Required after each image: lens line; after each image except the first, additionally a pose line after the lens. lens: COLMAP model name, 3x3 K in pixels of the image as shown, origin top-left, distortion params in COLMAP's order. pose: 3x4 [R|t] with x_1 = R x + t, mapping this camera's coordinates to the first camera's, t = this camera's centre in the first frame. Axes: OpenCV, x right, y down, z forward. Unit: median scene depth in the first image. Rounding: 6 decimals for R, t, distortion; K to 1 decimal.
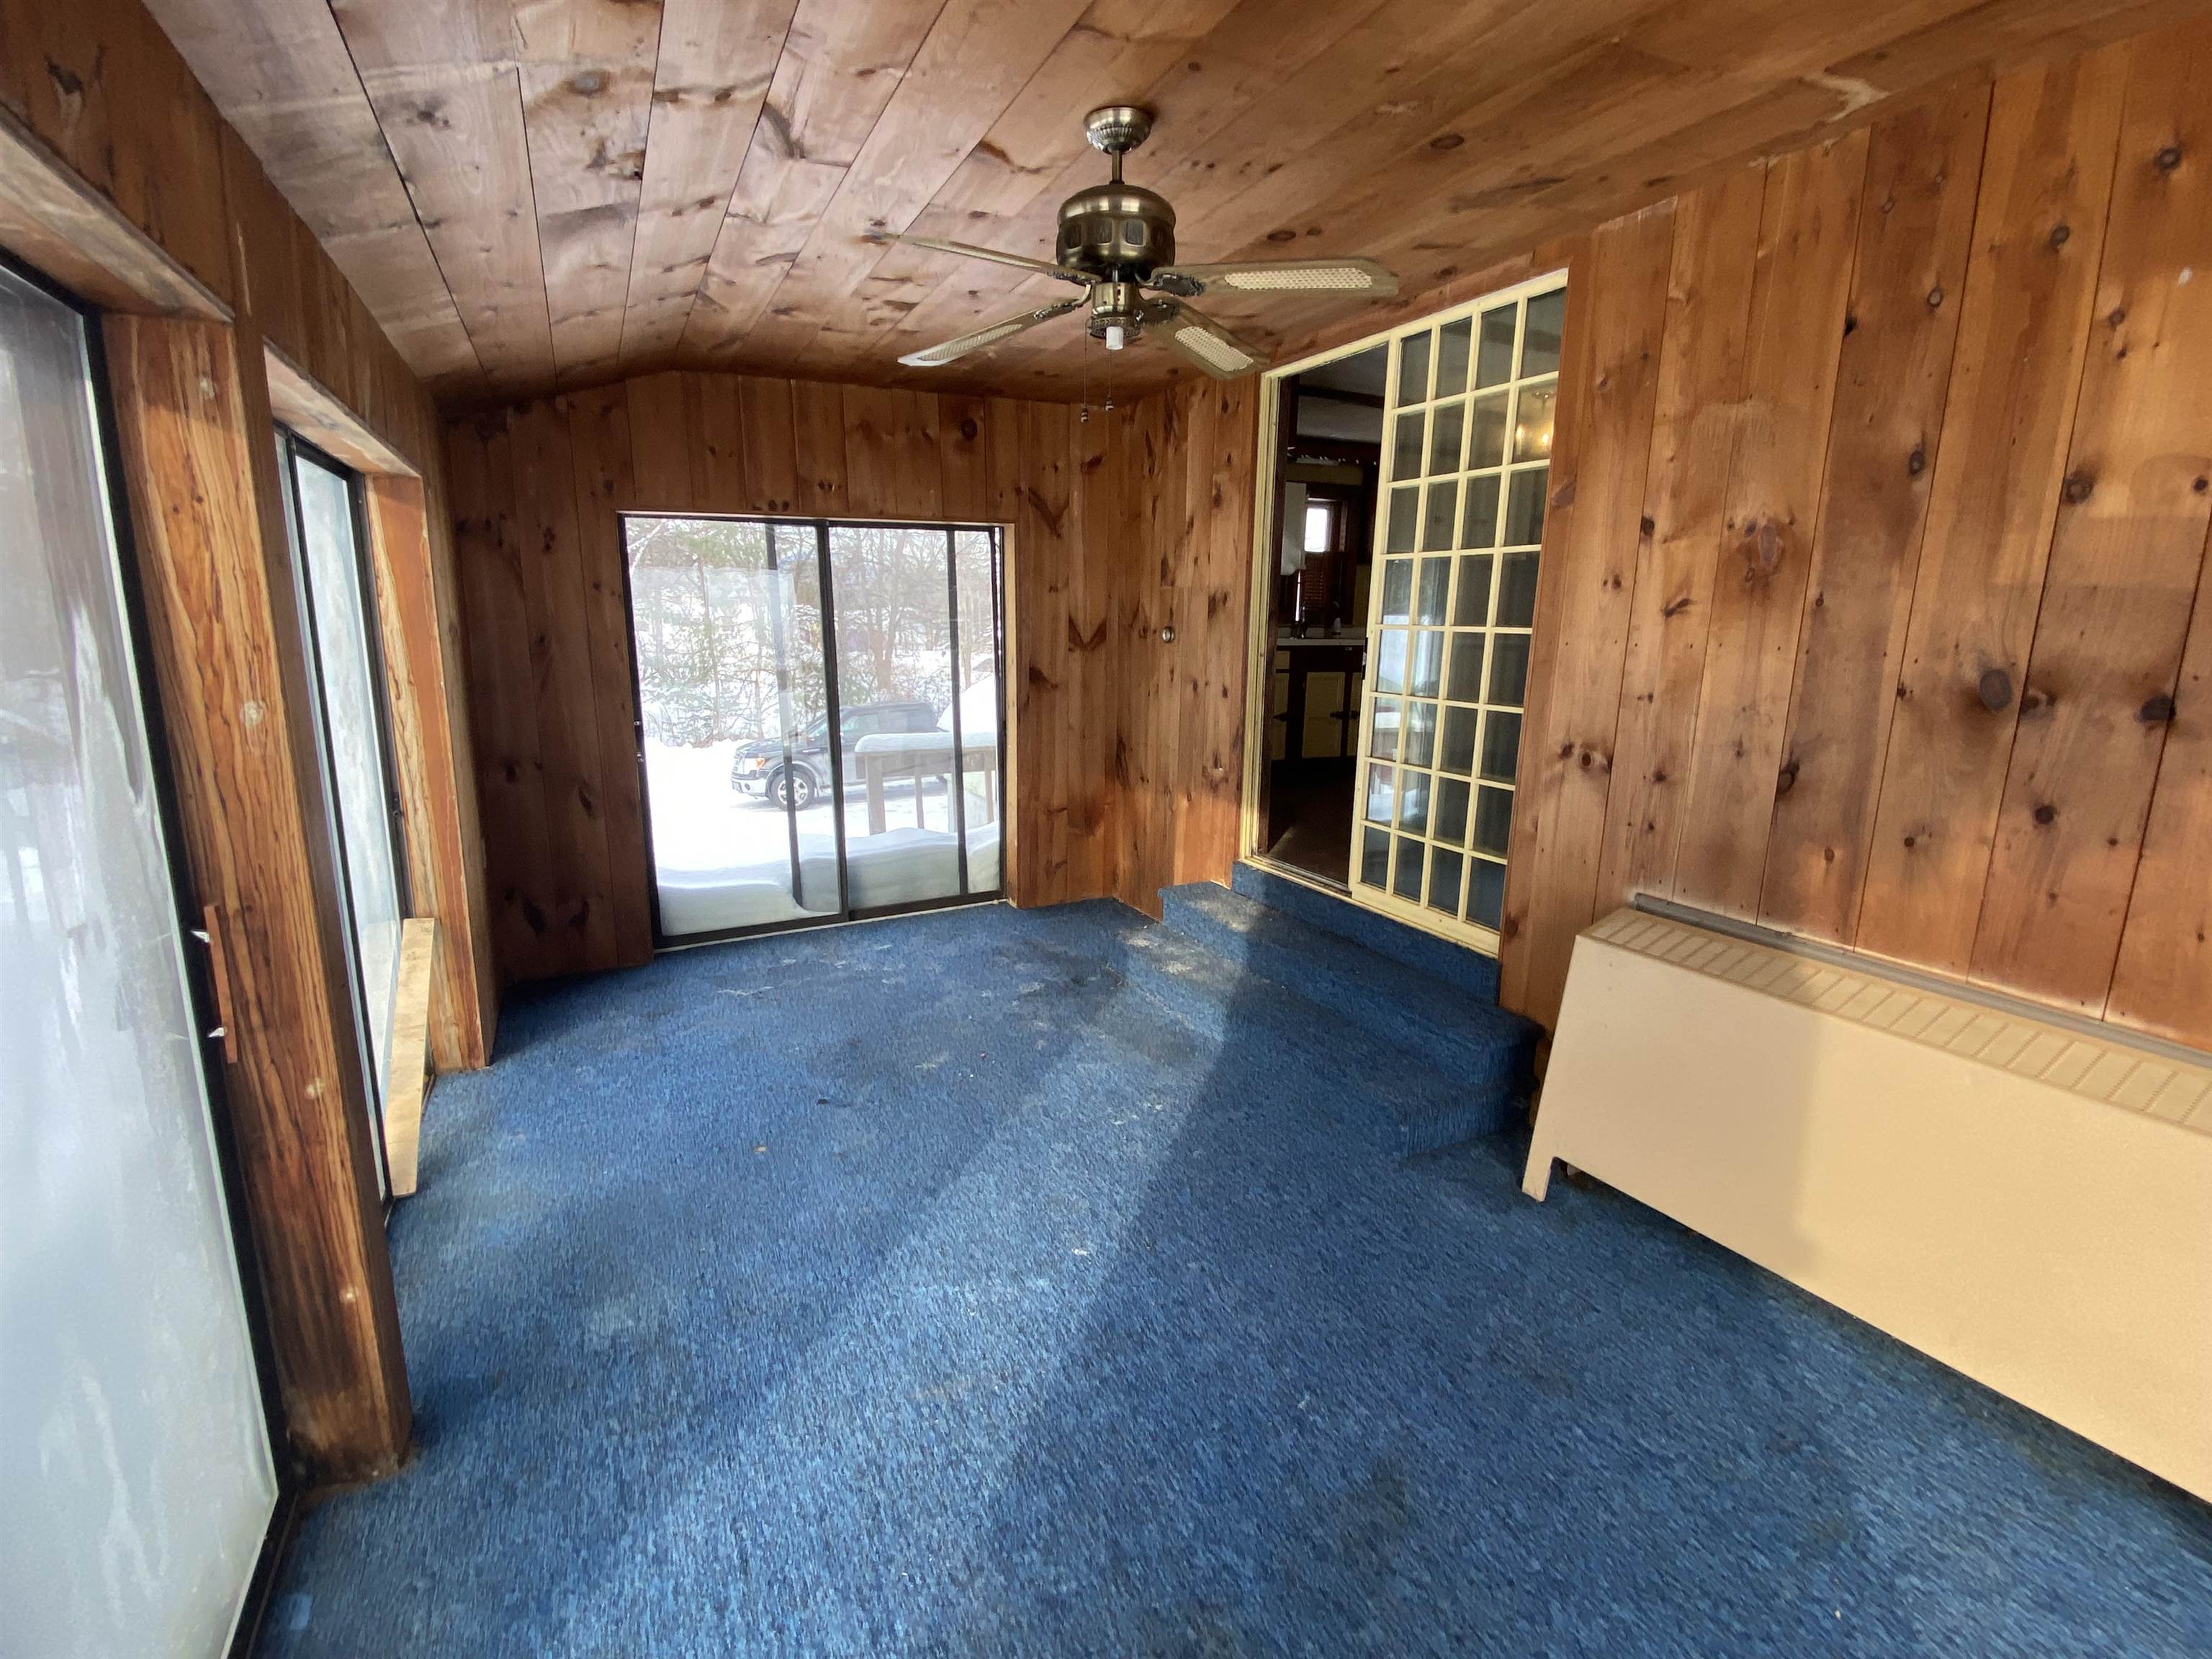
lens RADIAL K [[1008.0, 0, 1102.3], [0, 1008.0, 821.6], [0, 0, 1]] dist [0.053590, -0.043532]
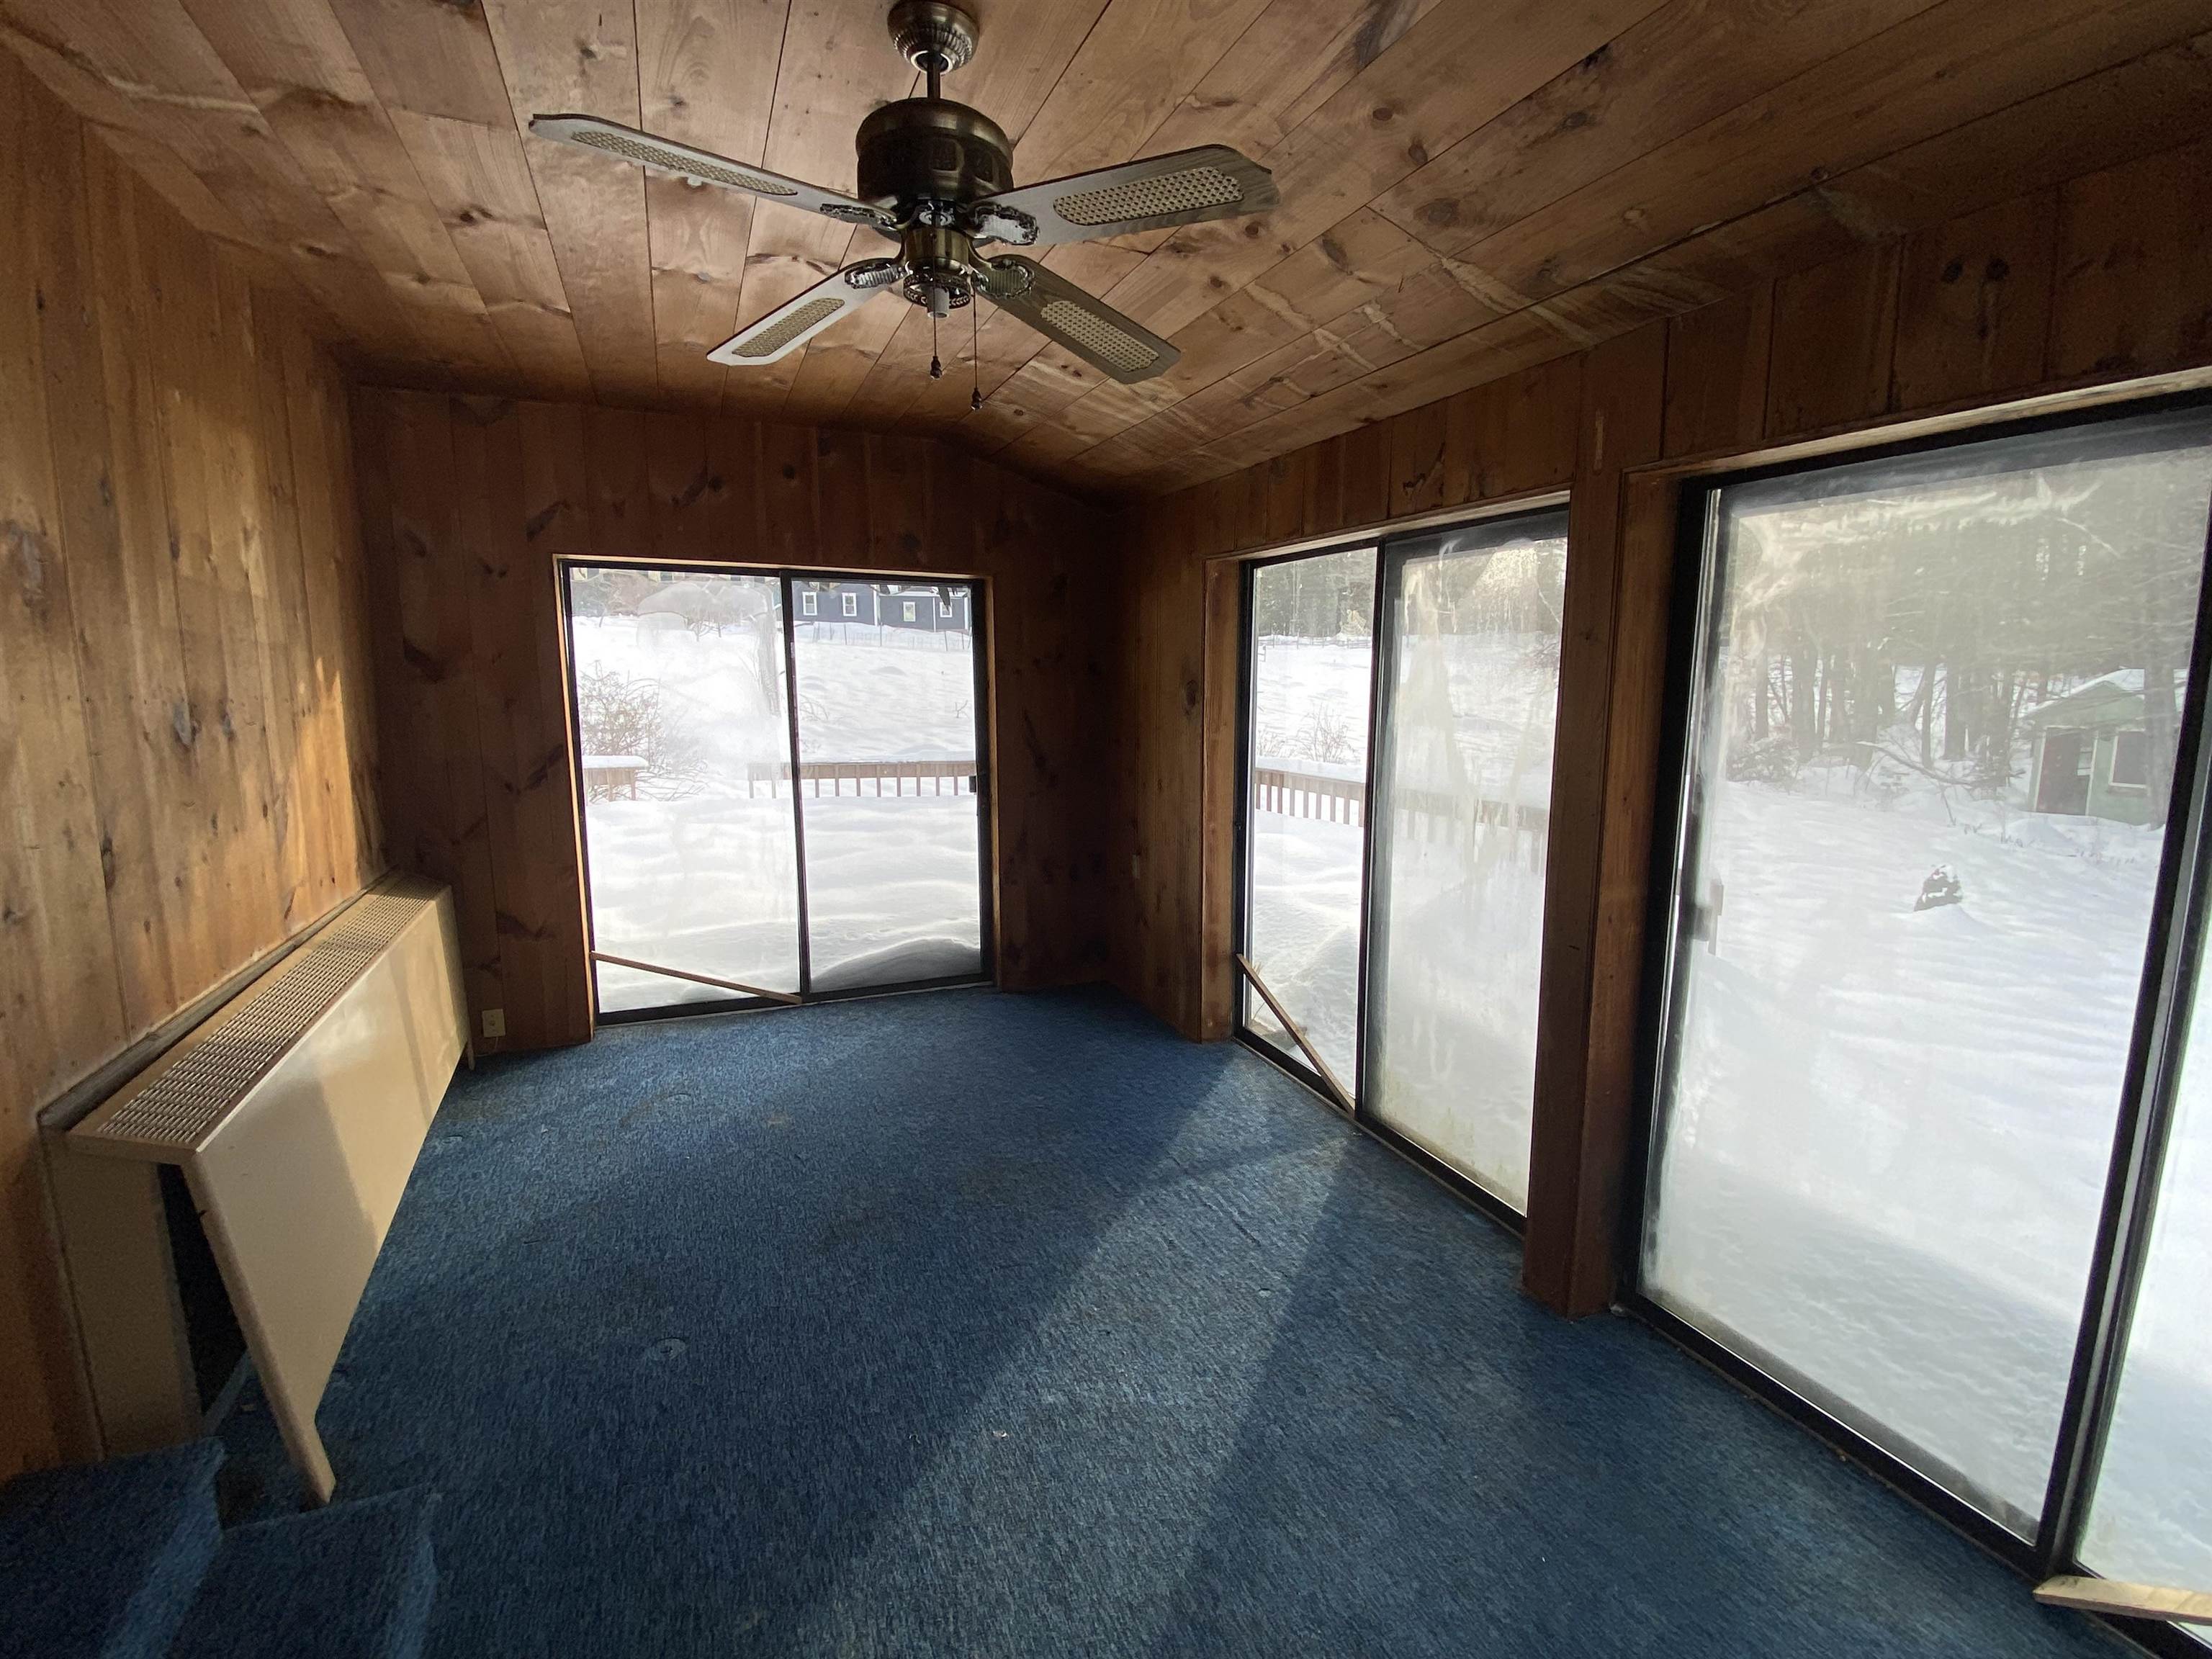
lens RADIAL K [[1008.0, 0, 1102.3], [0, 1008.0, 821.6], [0, 0, 1]] dist [0.053590, -0.043532]
pose [[-0.997694, -0.020675, 0.064641, -0.156229], [0.002566, 0.940295, 0.340350, -0.339982], [-0.067819, 0.339731, -0.938074, 1.694142]]
